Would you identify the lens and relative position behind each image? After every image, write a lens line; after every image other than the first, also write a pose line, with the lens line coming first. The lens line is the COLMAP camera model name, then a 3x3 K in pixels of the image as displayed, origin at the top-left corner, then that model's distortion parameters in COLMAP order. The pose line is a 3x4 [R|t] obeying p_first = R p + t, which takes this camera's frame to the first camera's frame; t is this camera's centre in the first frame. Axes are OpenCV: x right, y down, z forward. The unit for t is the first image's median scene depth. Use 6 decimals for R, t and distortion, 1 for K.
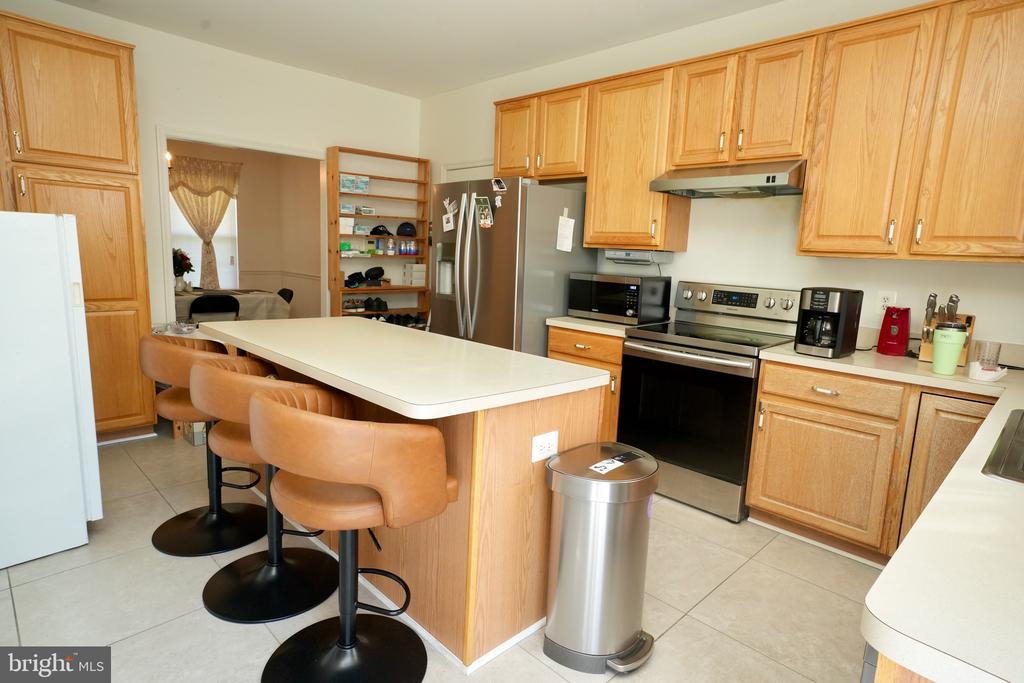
lens RADIAL K [[552.5, 0, 512.0], [0, 552.5, 341.5], [0, 0, 1]] dist [0.015906, 0.000370]
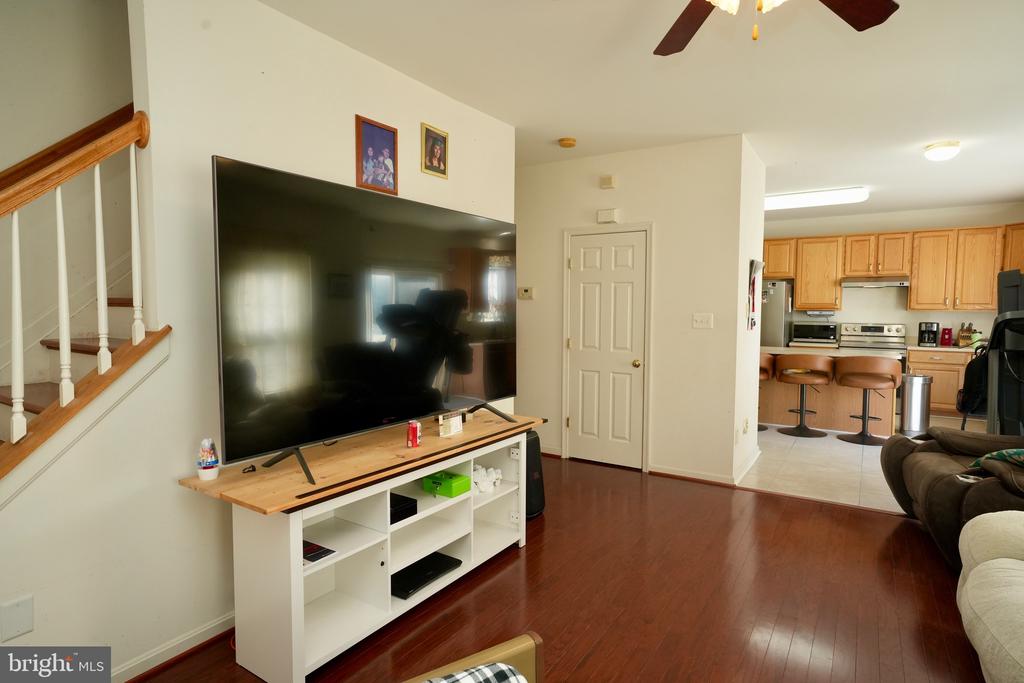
lens RADIAL K [[536.7, 0, 512.0], [0, 536.7, 341.5], [0, 0, 1]] dist [-0.001494, -0.000578]
pose [[0.984009, -0.053646, 0.169847, -1.788714], [0.069621, 0.993547, -0.089537, 0.087002], [-0.163948, 0.099930, 0.981395, -1.183106]]
